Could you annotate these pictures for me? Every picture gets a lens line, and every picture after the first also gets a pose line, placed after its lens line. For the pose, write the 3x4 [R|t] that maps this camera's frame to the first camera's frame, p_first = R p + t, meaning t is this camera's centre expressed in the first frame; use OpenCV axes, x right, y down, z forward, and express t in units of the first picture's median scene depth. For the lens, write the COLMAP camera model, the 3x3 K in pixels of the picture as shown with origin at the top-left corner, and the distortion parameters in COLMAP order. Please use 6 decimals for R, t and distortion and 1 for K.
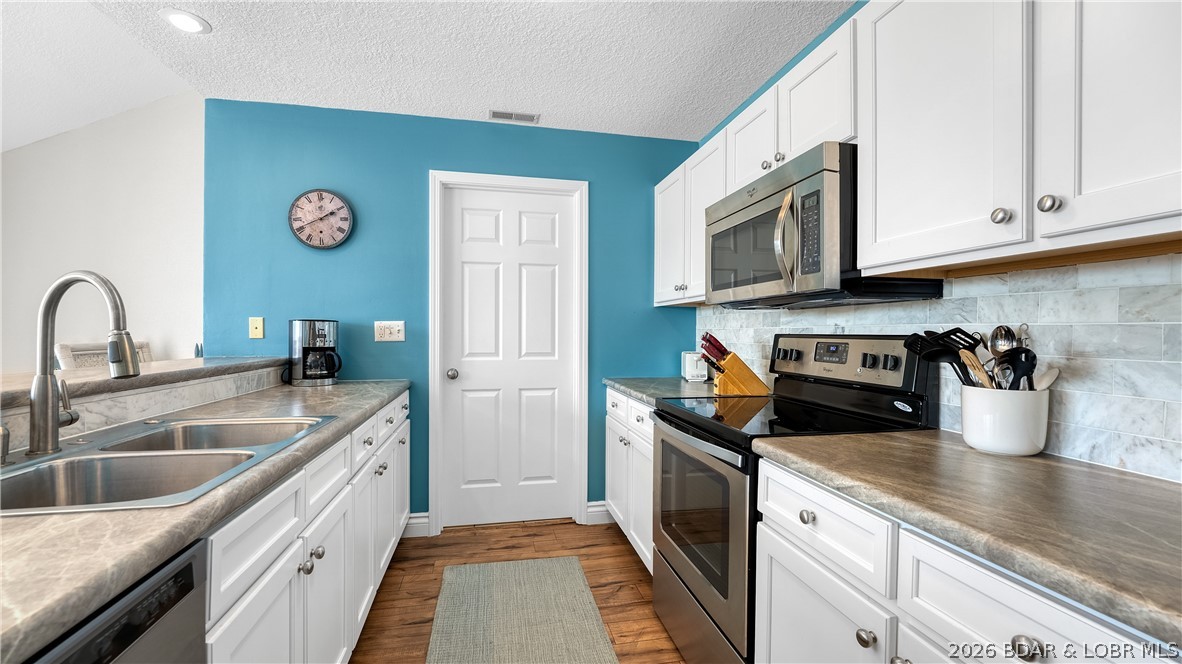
lens RADIAL K [[485.0, 0, 580.9], [0, 485.0, 334.0], [0, 0, 1]] dist [0.000011, 0.000121]
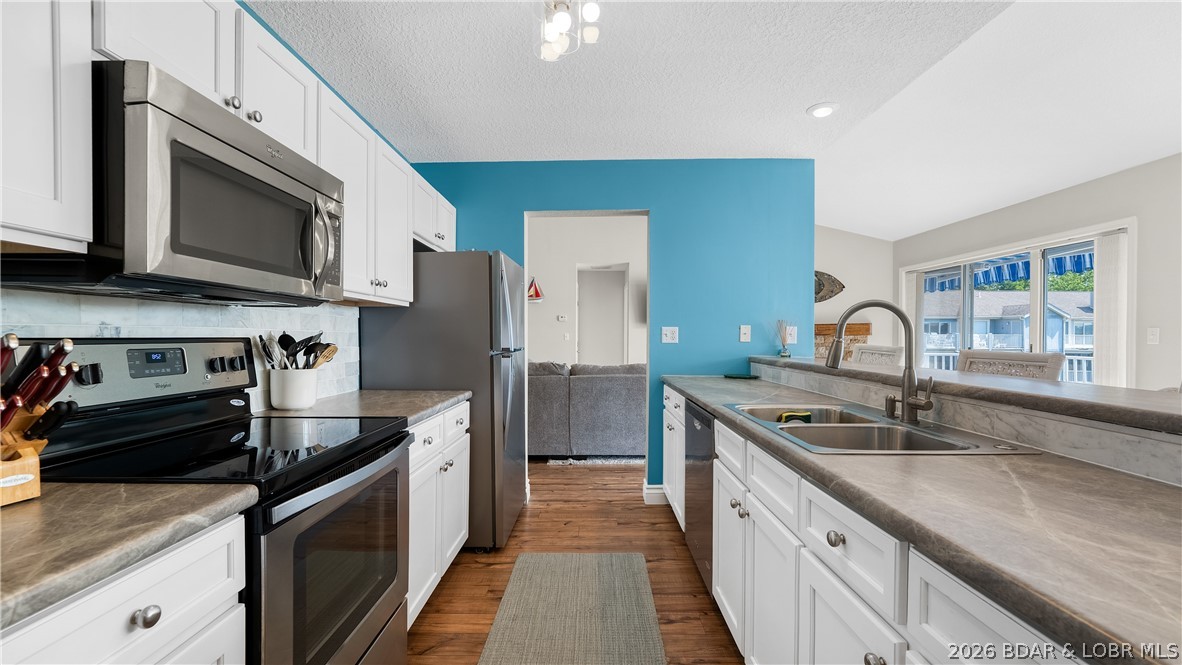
lens RADIAL K [[485.0, 0, 588.5], [0, 485.0, 336.2], [0, 0, 1]] dist [0.000011, 0.000121]
pose [[-0.979603, -0.007306, 0.200810, -0.293179], [-0.006367, 0.999966, 0.005320, -0.010209], [-0.200842, 0.003933, -0.979616, 1.704018]]
